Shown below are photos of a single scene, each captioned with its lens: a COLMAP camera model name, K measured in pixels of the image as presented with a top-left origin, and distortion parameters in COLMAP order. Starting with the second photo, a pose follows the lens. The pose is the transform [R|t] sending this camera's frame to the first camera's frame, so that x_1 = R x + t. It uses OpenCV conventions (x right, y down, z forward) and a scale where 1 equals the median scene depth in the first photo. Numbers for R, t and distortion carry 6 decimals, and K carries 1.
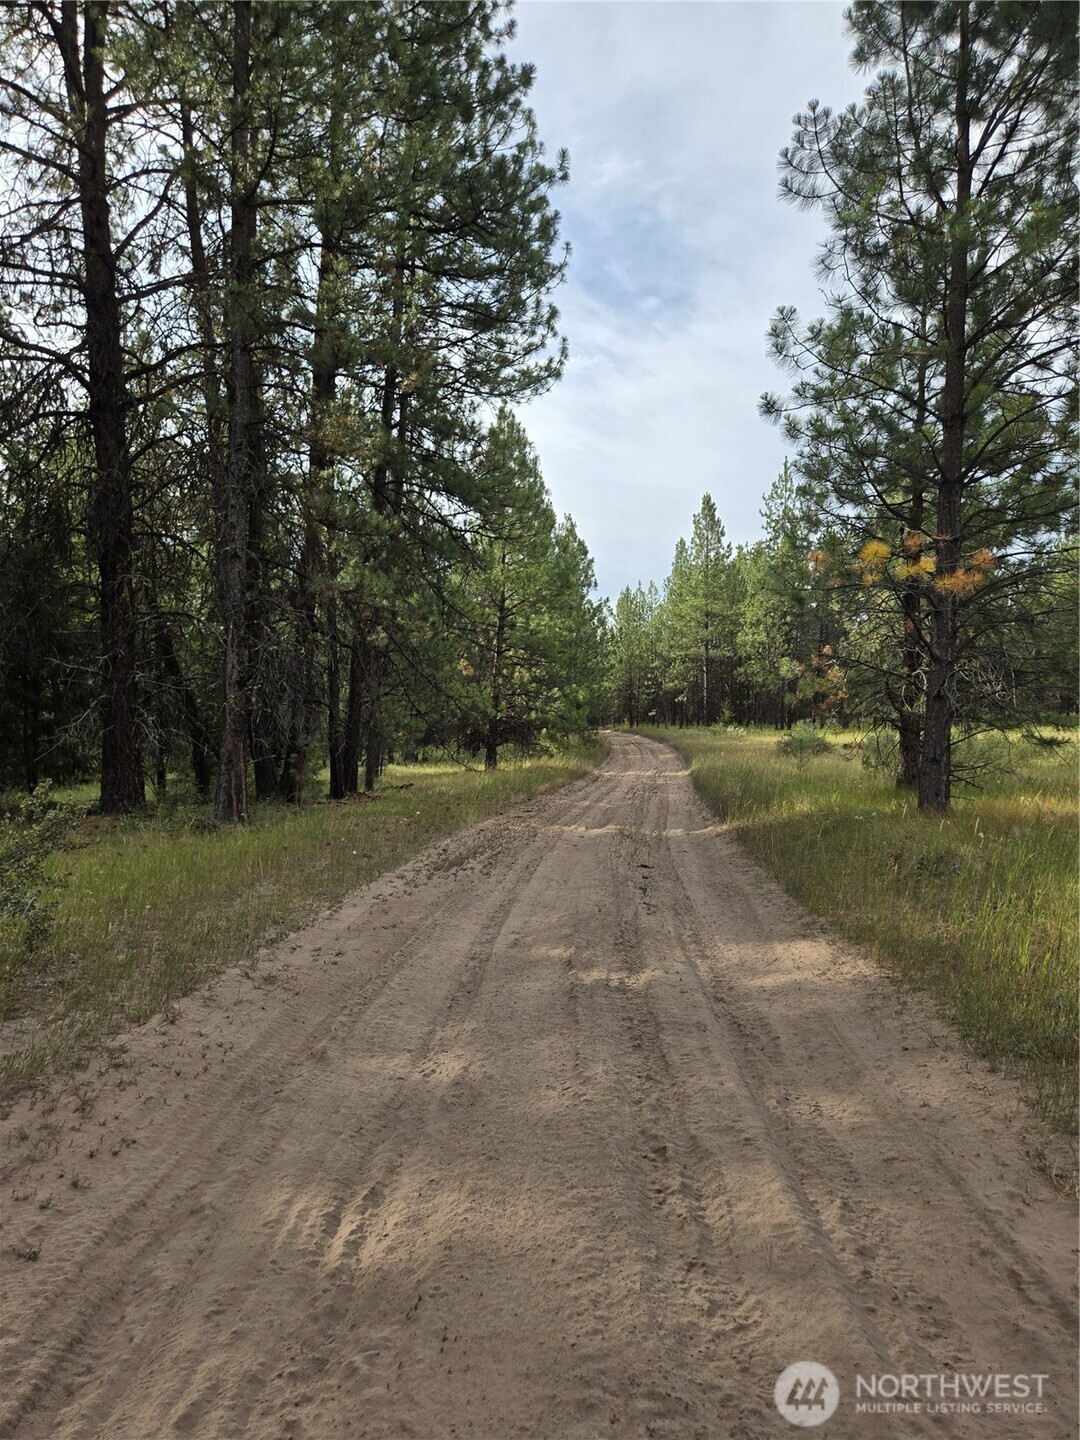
lens RADIAL K [[957.1, 0, 534.3], [0, 957.1, 737.2], [0, 0, 1]] dist [0.091911, -0.070034]
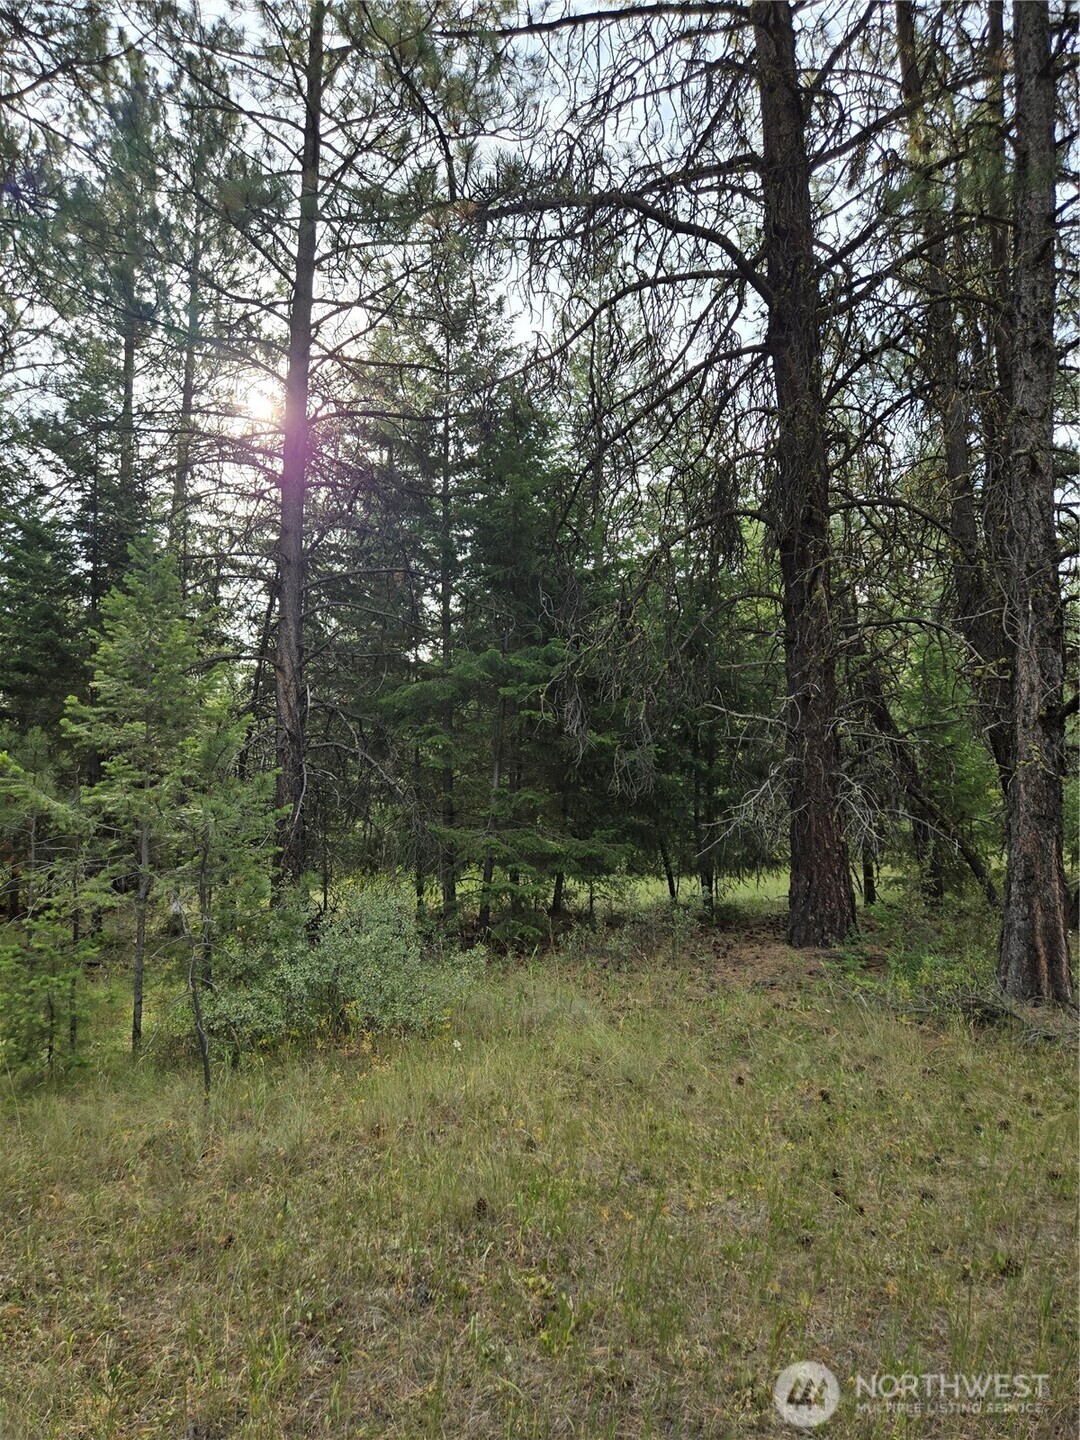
lens RADIAL K [[957.1, 0, 534.3], [0, 957.1, 737.2], [0, 0, 1]] dist [0.091911, -0.070034]
pose [[0.779437, -0.047890, -0.624648, -0.154518], [0.004607, 0.997485, -0.070726, -0.010642], [0.626464, 0.052249, 0.777697, 0.348157]]
